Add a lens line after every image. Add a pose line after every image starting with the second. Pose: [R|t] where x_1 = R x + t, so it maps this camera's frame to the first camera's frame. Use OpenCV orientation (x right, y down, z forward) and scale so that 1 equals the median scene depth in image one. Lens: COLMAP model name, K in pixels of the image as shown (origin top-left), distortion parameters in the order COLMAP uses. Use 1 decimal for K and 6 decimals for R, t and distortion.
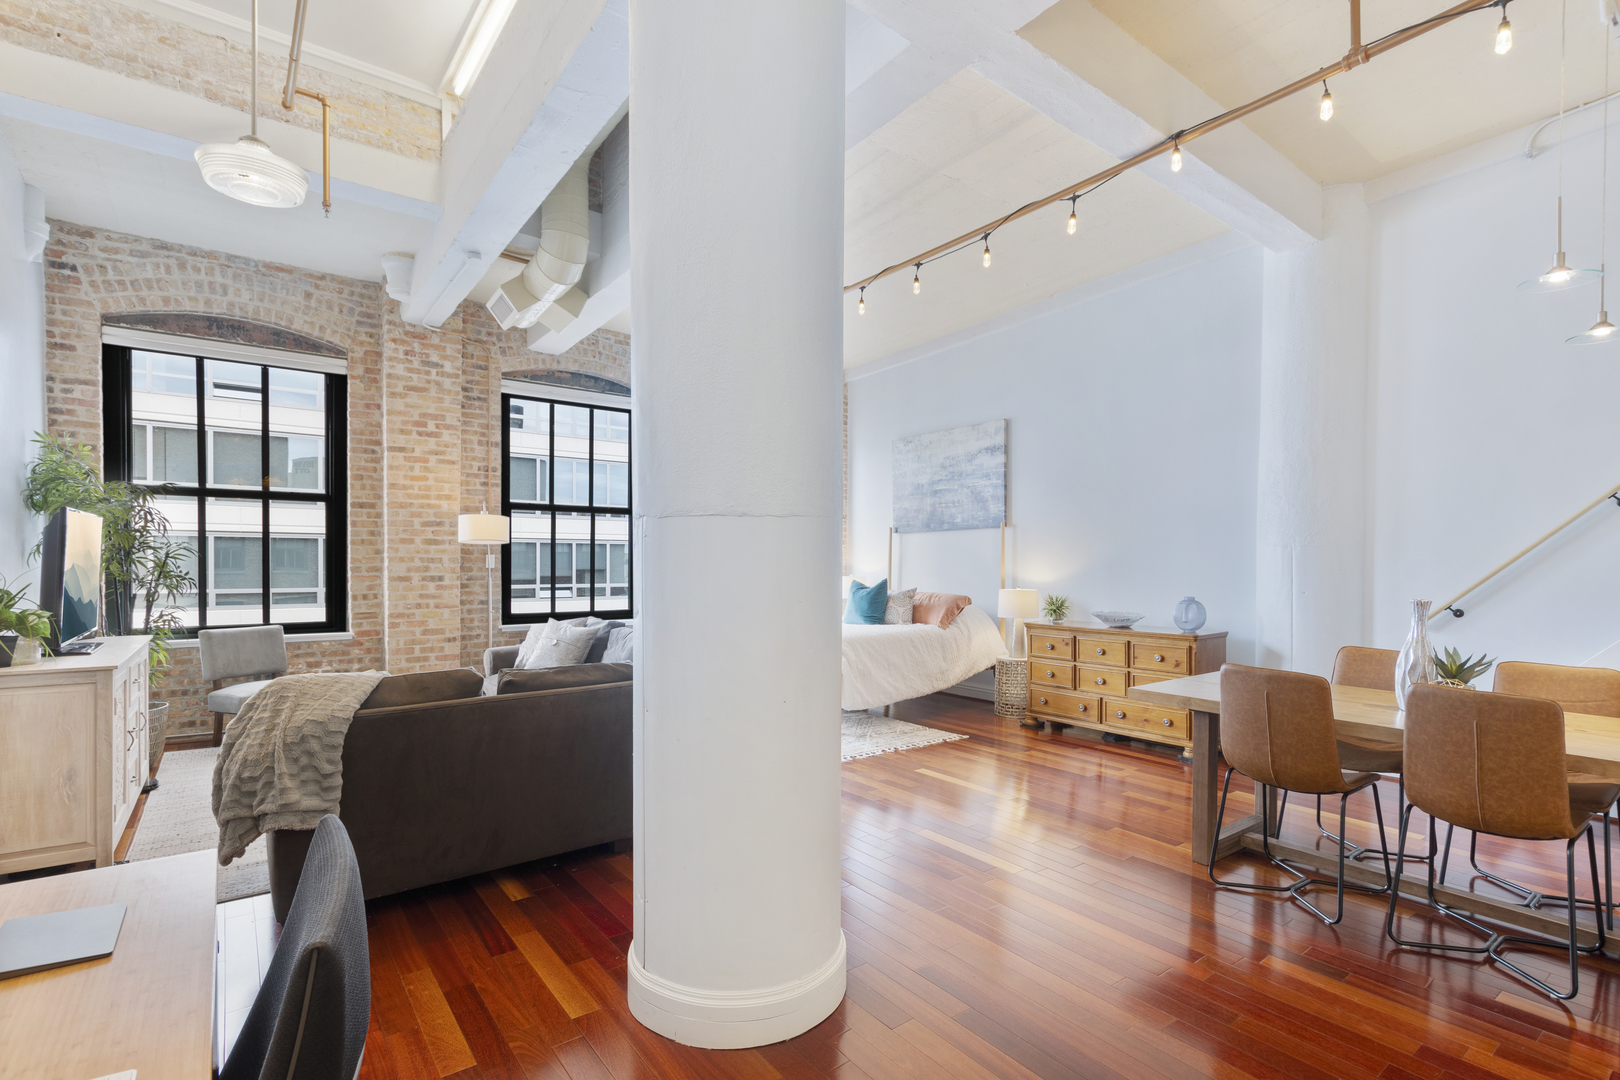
lens RADIAL K [[762.8, 0, 809.2], [0, 762.8, 573.1], [0, 0, 1]] dist [-0.000177, -0.001349]
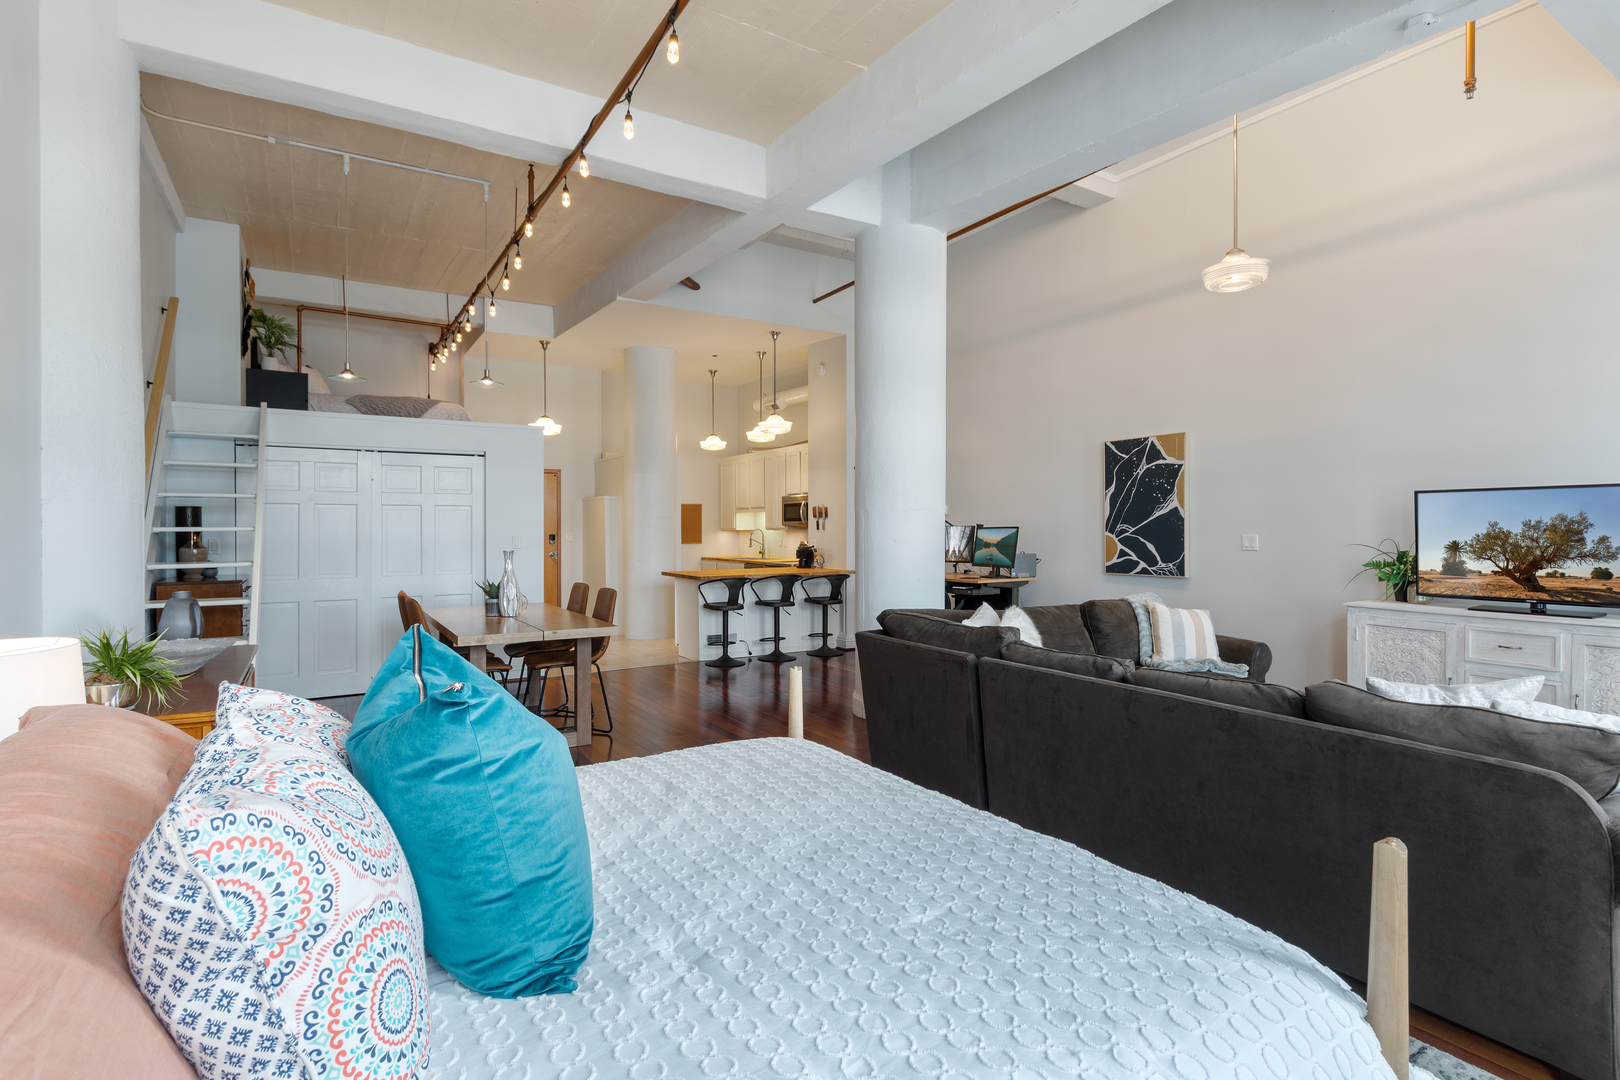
lens RADIAL K [[796.7, 0, 803.6], [0, 796.7, 530.8], [0, 0, 1]] dist [-0.003518, -0.000955]
pose [[-0.995153, -0.004768, 0.098219, -0.016189], [-0.002743, 0.999781, 0.020743, -0.022637], [-0.098296, 0.020373, -0.994949, 1.317330]]
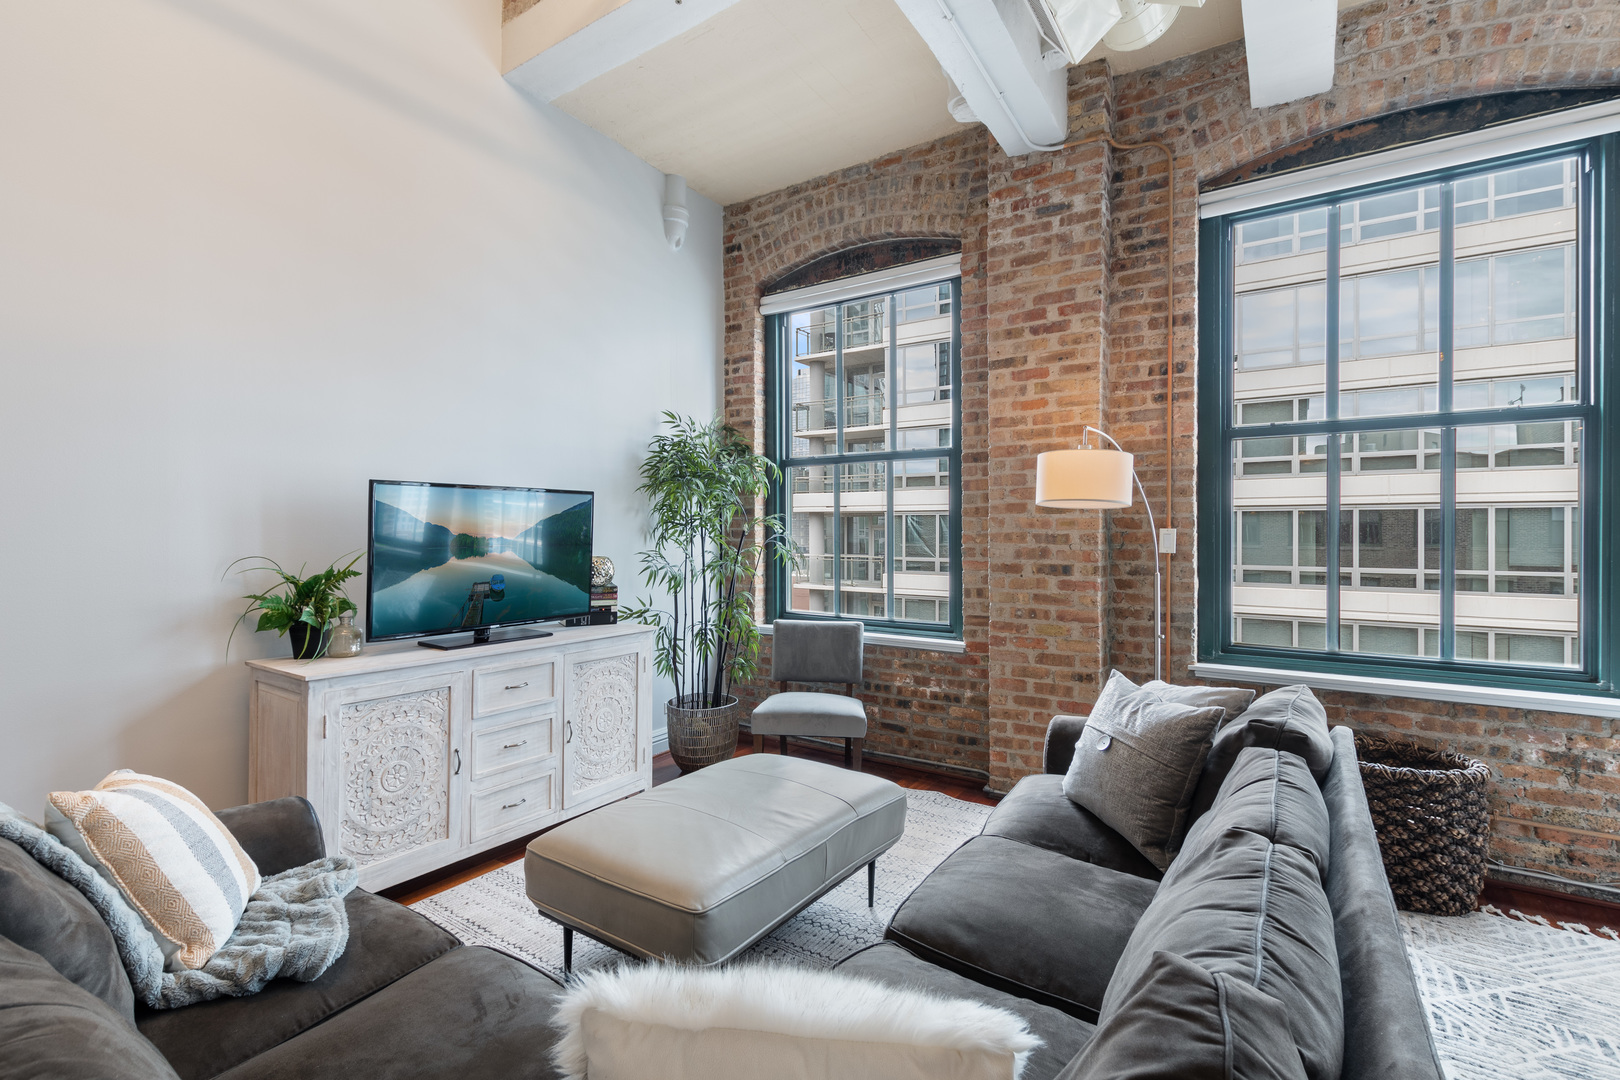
lens RADIAL K [[735.2, 0, 824.9], [0, 735.2, 531.3], [0, 0, 1]] dist [0.004072, -0.000500]
pose [[0.327264, -0.005855, -0.944915, -0.011743], [-0.014593, 0.999830, -0.011250, -0.013682], [0.944820, 0.017471, 0.327123, 0.650189]]
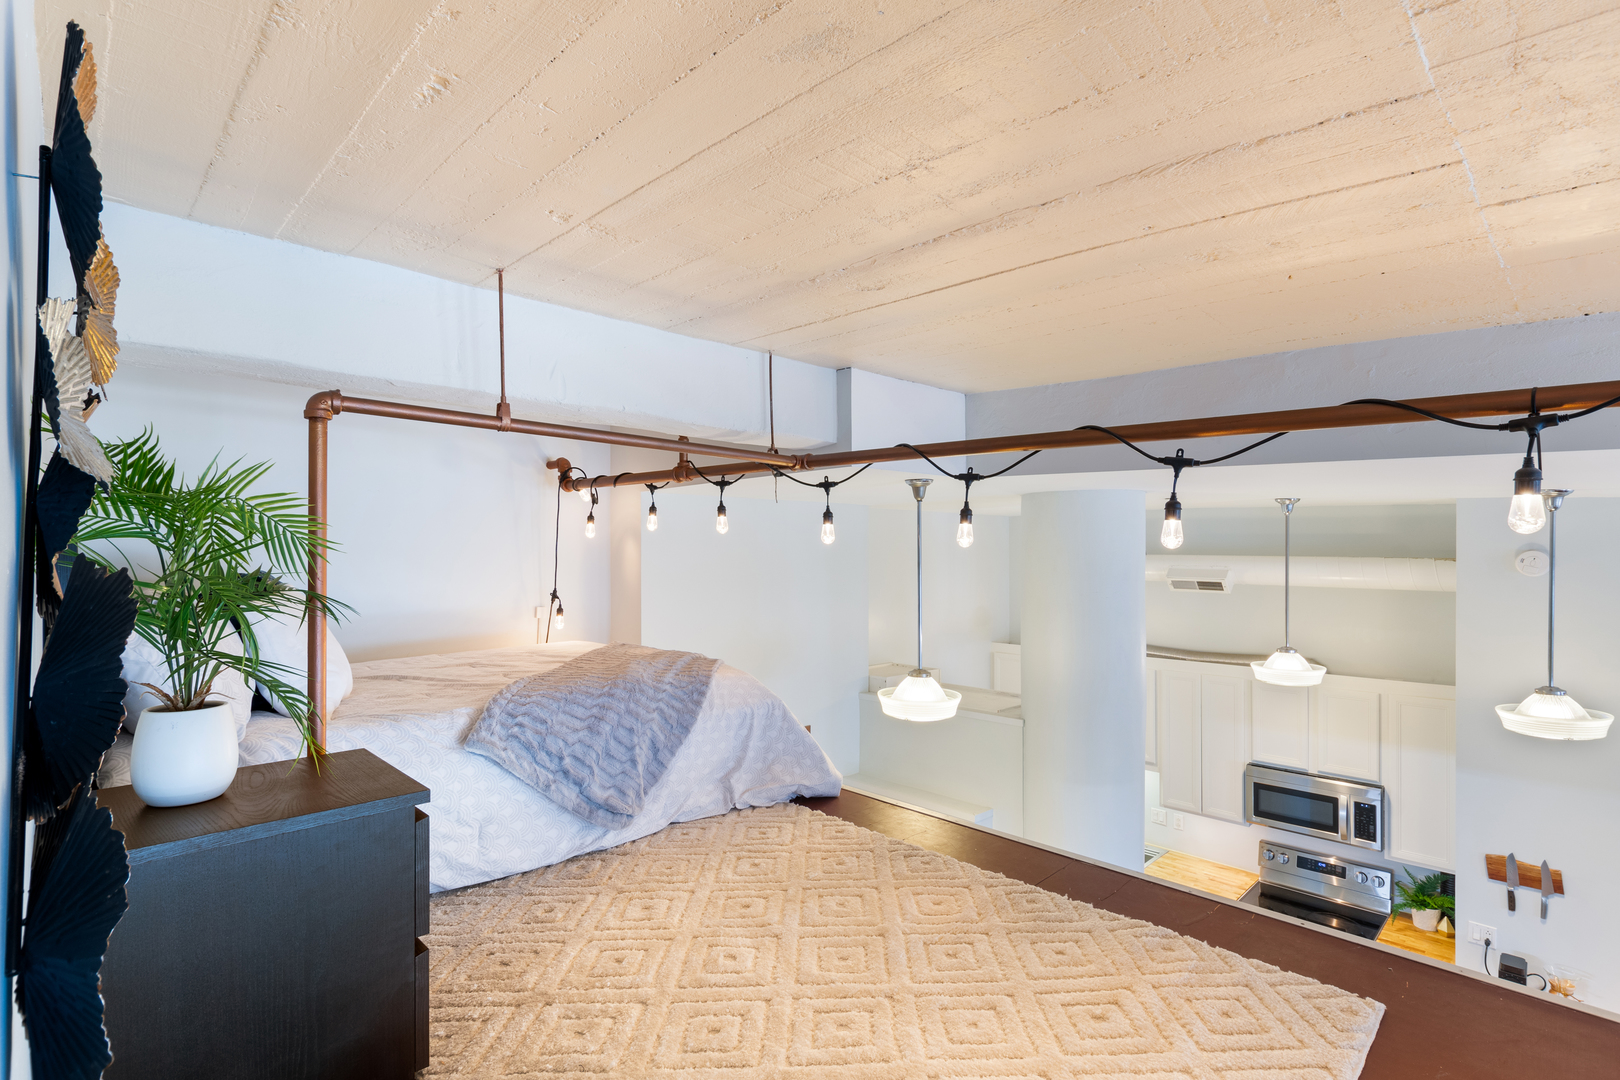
lens RADIAL K [[765.9, 0, 809.3], [0, 765.9, 528.6], [0, 0, 1]] dist [0.000816, -0.000957]
pose [[-0.990395, -0.008979, -0.137973, 0.792537], [-0.008044, 0.999941, -0.007337, -0.310882], [0.138030, -0.006157, -0.990409, 0.392705]]
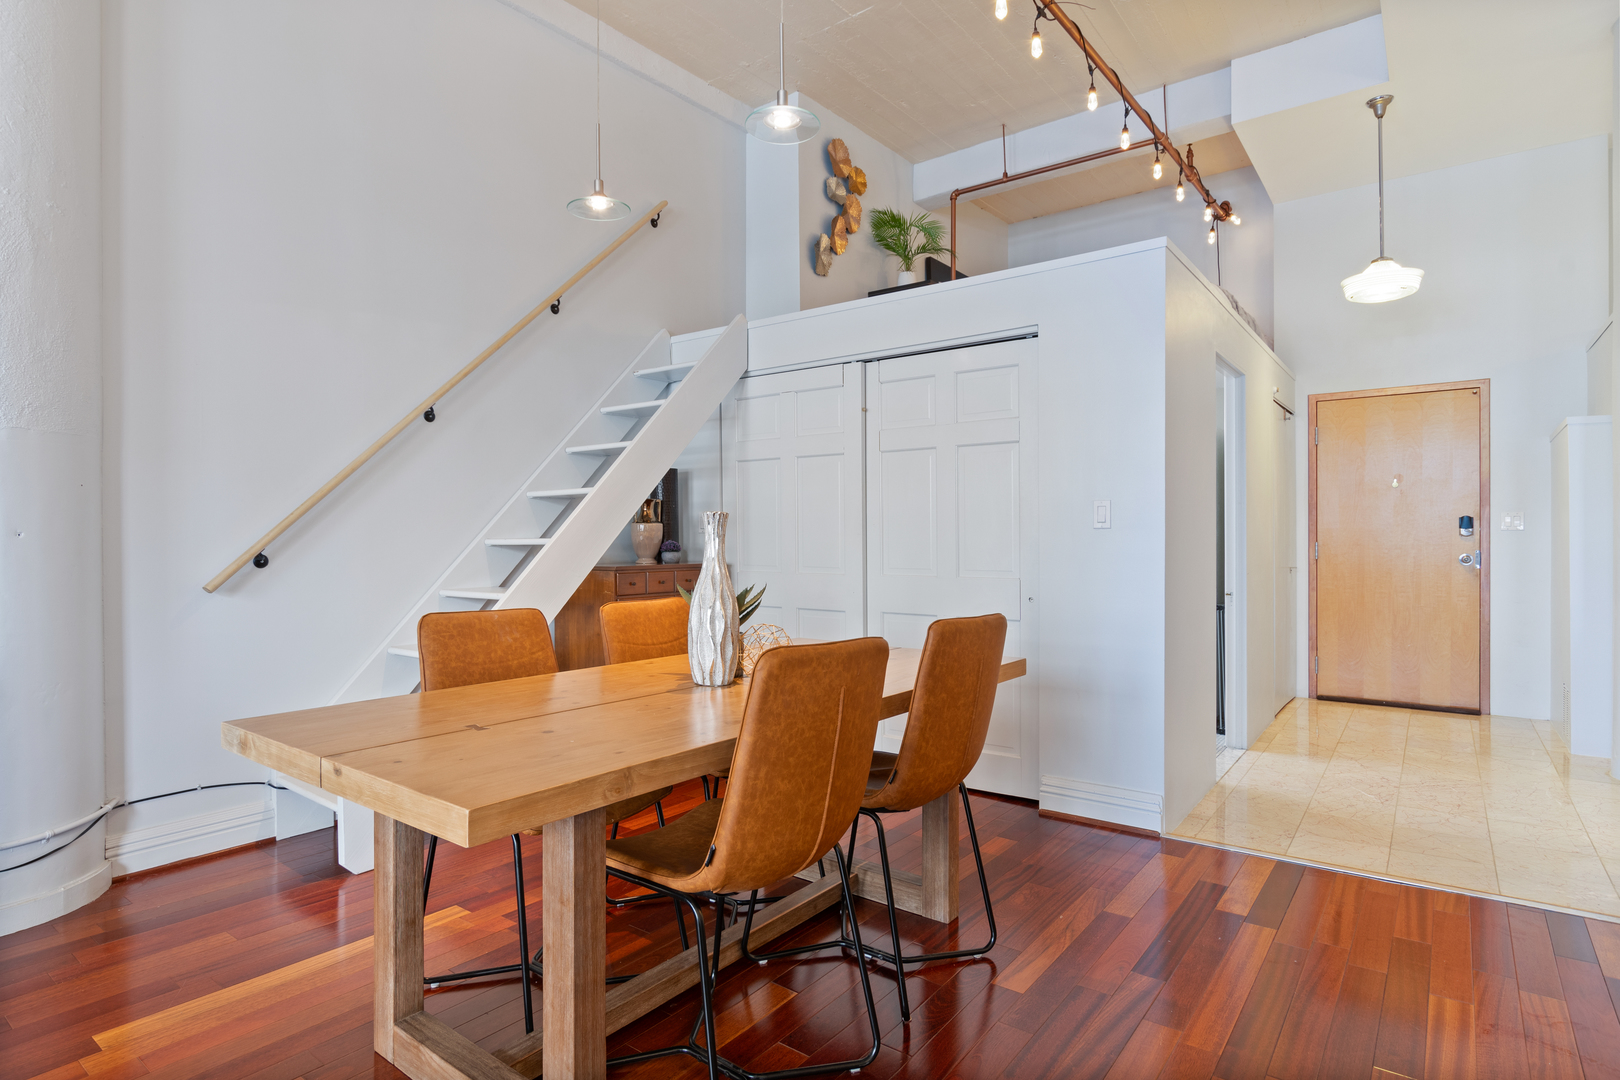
lens RADIAL K [[842.1, 0, 793.1], [0, 842.1, 544.1], [0, 0, 1]] dist [-0.016390, -0.000027]
pose [[-0.260788, -0.008928, 0.965355, 0.043696], [0.017891, 0.999741, 0.014079, 0.027084], [-0.965230, 0.020943, -0.260561, 0.549096]]
